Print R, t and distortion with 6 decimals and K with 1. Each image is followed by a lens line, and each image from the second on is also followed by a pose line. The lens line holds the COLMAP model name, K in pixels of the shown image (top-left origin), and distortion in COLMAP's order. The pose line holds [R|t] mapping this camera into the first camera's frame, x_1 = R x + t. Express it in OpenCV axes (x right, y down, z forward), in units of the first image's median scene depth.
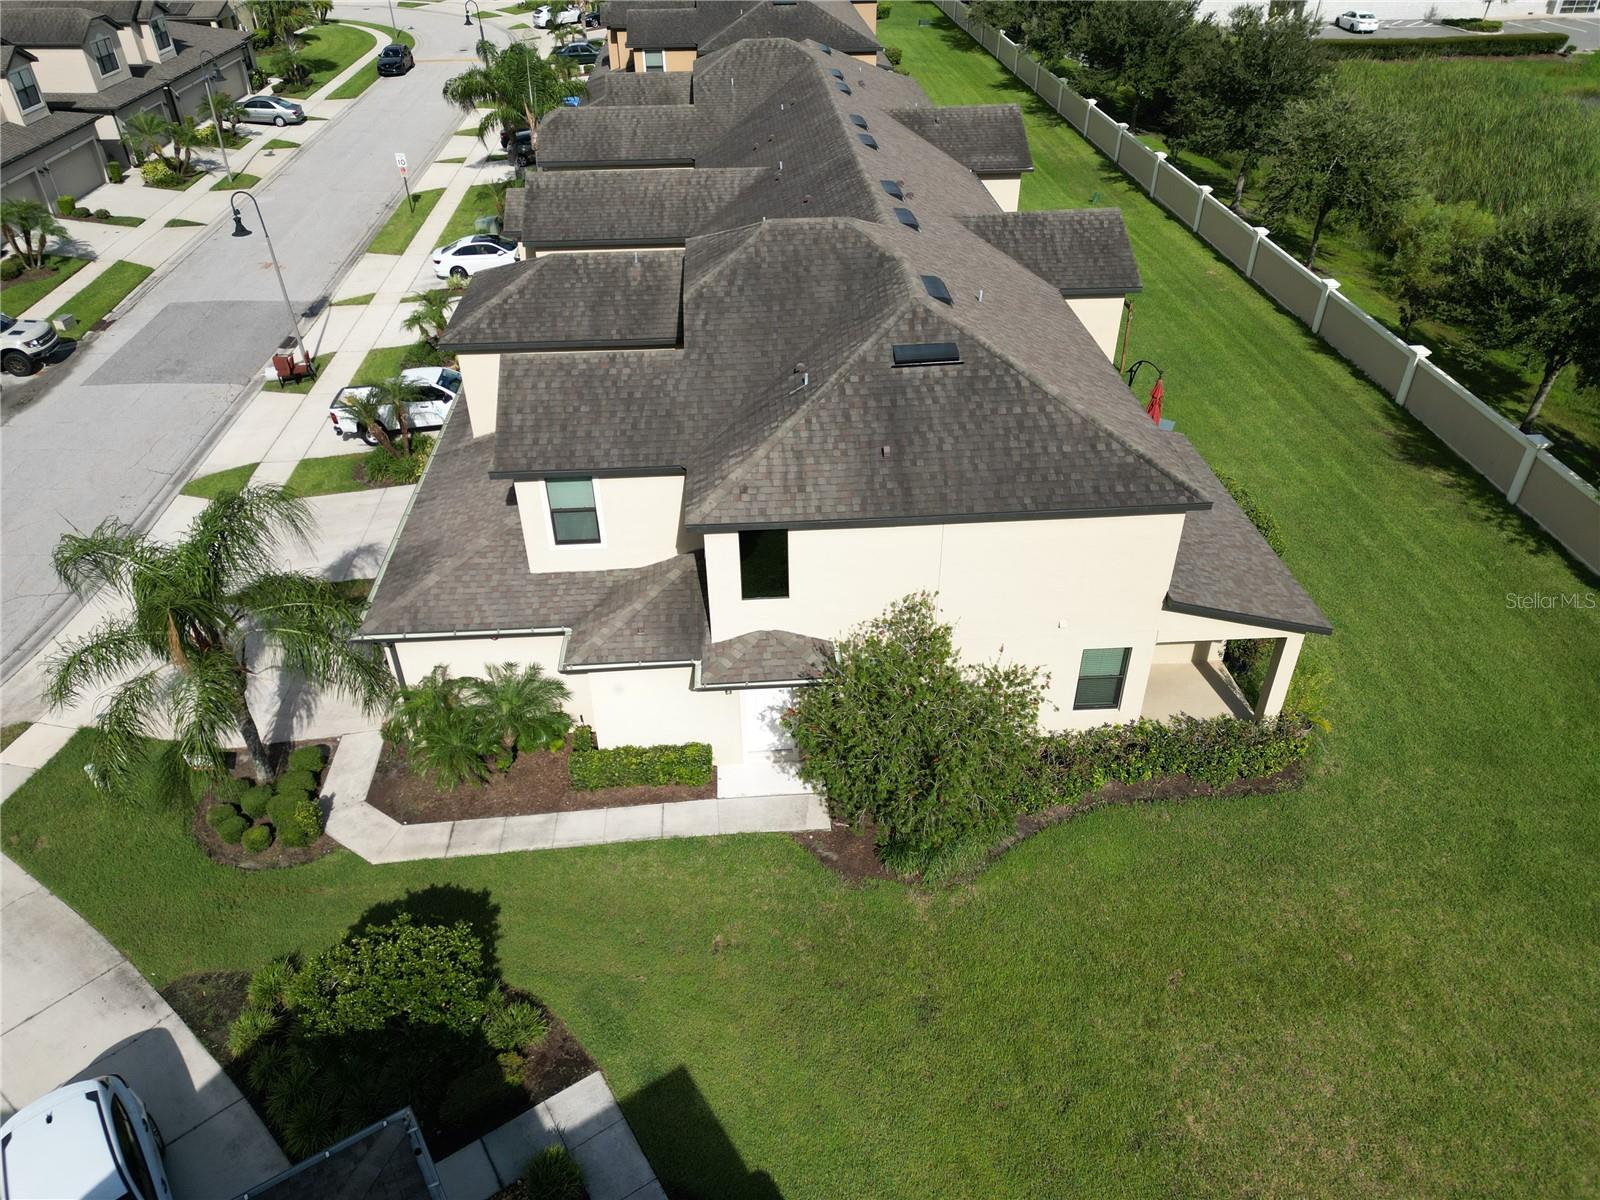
lens RADIAL K [[1114.9, 0, 808.0], [0, 1114.9, 599.8], [0, 0, 1]] dist [0.070325, -0.059484]
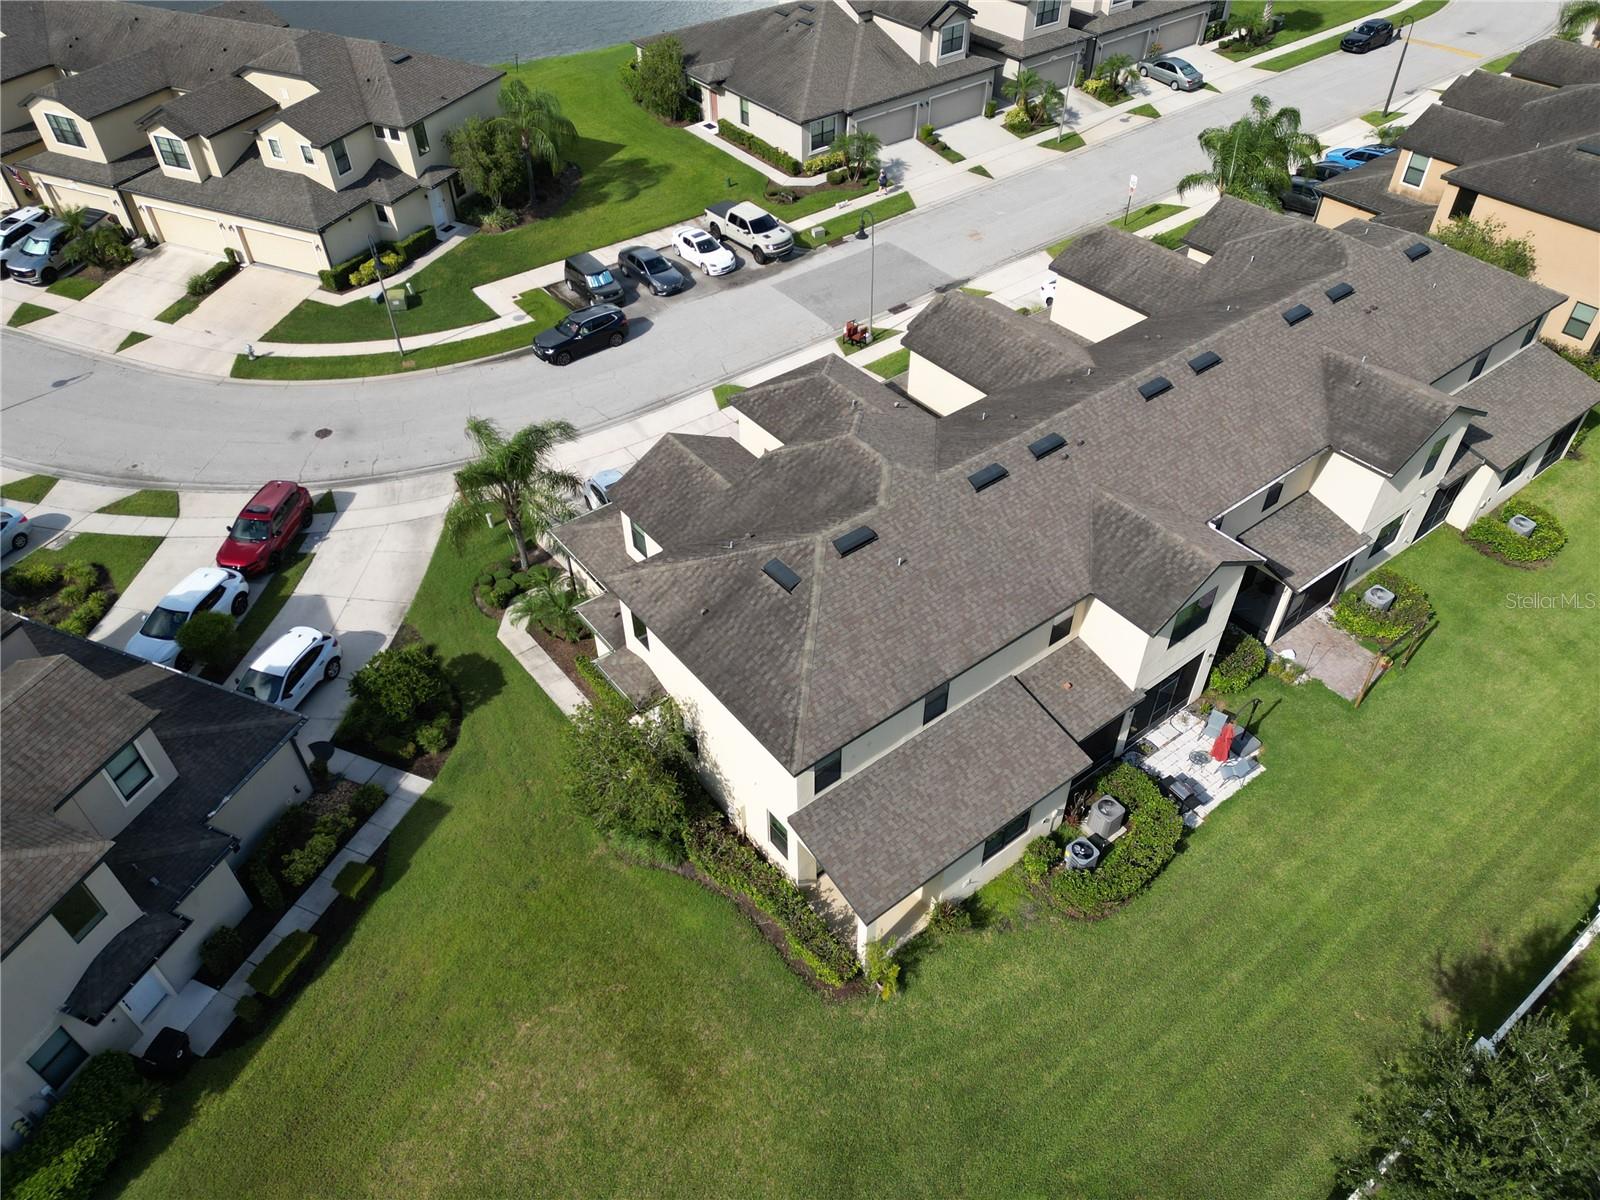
lens RADIAL K [[1114.9, 0, 804.1], [0, 1114.9, 608.2], [0, 0, 1]] dist [0.070325, -0.059484]
pose [[0.557435, 0.570689, -0.602977, 0.959768], [-0.475311, 0.814852, 0.331807, -0.639868], [0.680696, 0.101640, 0.725481, -0.019767]]
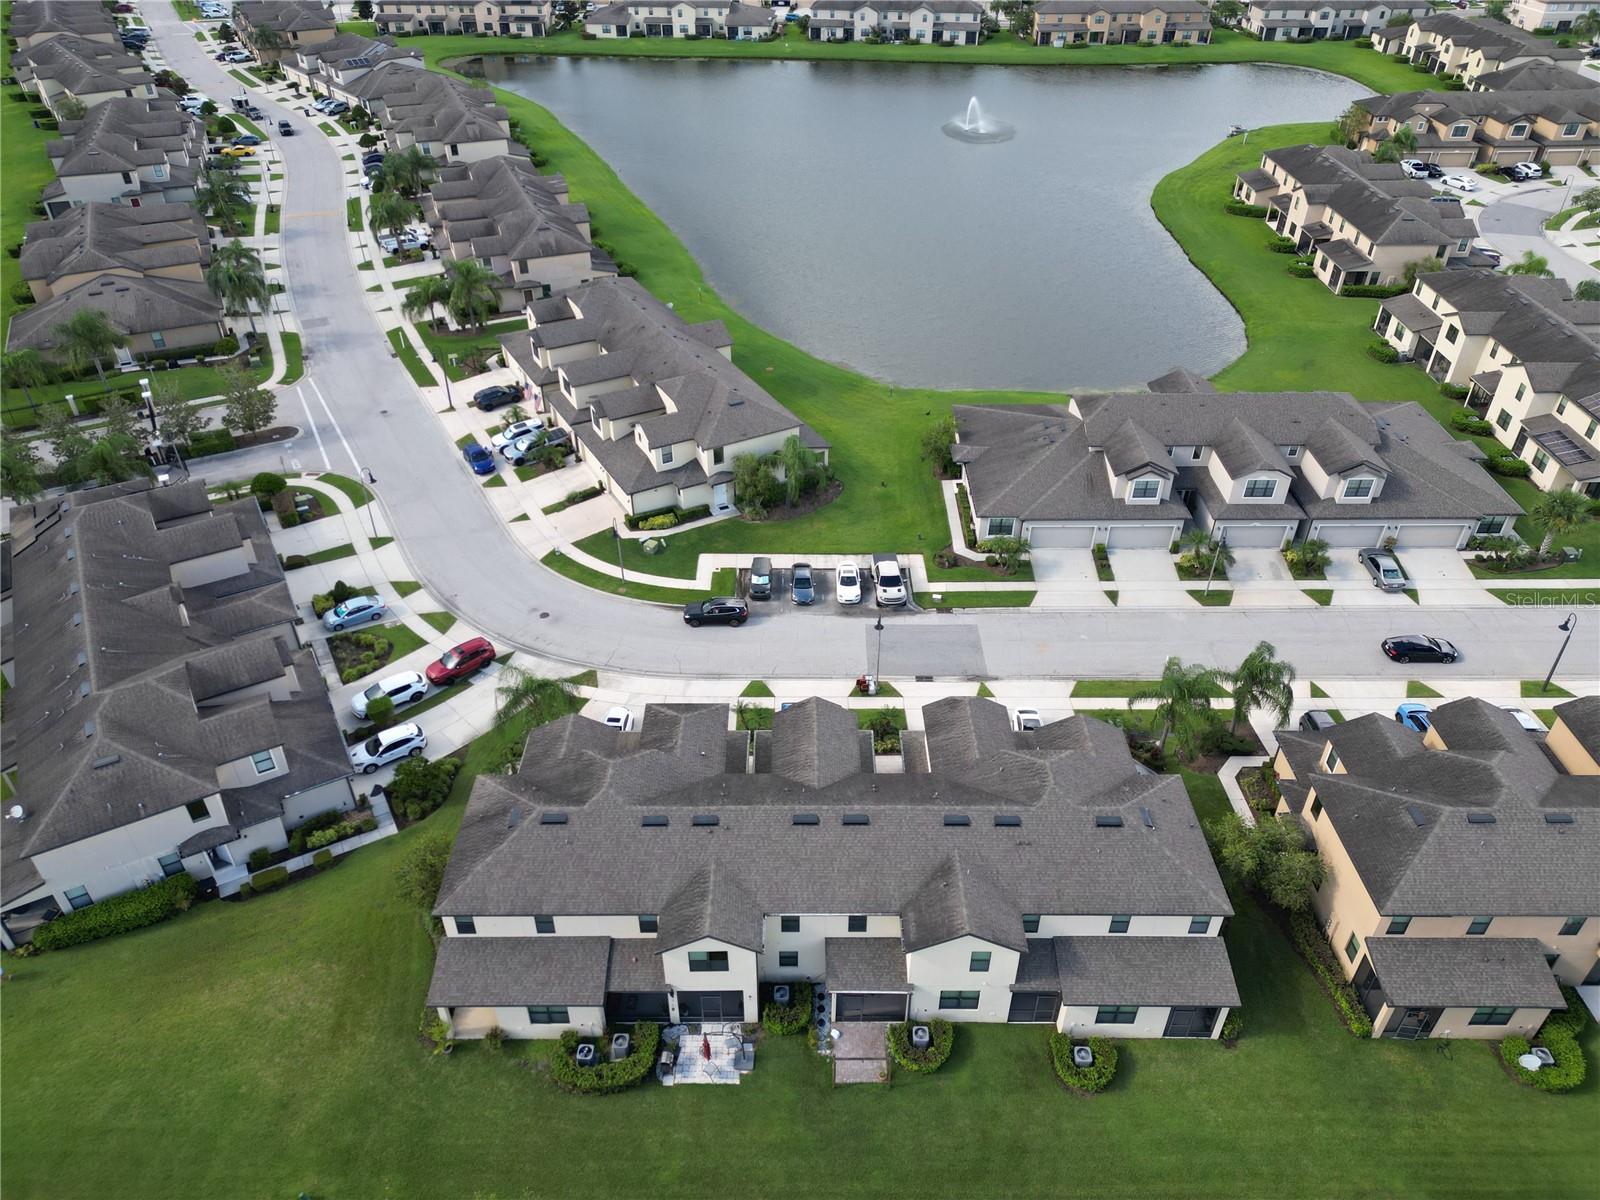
lens RADIAL K [[1114.9, 0, 799.3], [0, 1114.9, 607.2], [0, 0, 1]] dist [0.070325, -0.059484]
pose [[-0.068266, 0.602187, -0.795431, 1.777921], [-0.574873, 0.627880, 0.524678, -2.198463], [0.815390, 0.493090, 0.303318, 0.469833]]
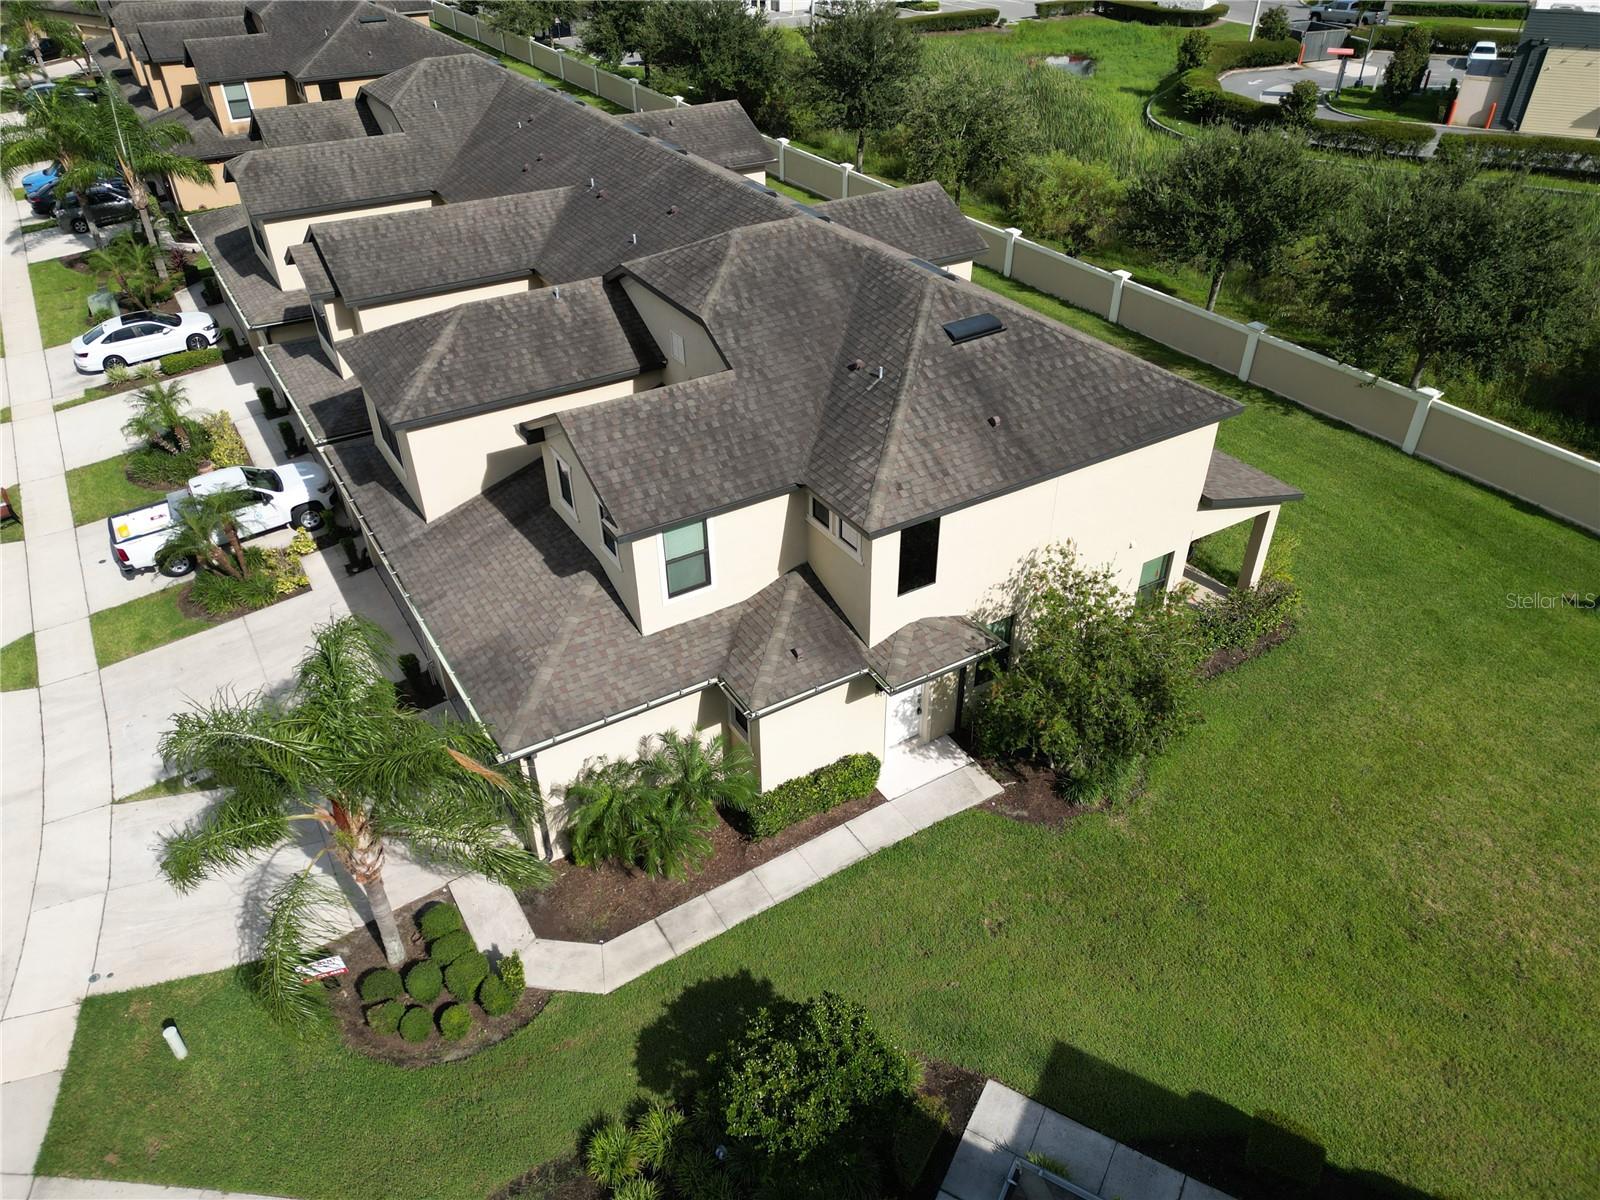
lens RADIAL K [[1114.9, 0, 803.1], [0, 1114.9, 595.8], [0, 0, 1]] dist [0.070325, -0.059484]
pose [[0.885863, -0.262204, 0.382747, -0.478325], [0.264615, 0.963189, 0.047391, -0.065395], [-0.381084, 0.059298, 0.922637, 0.098044]]
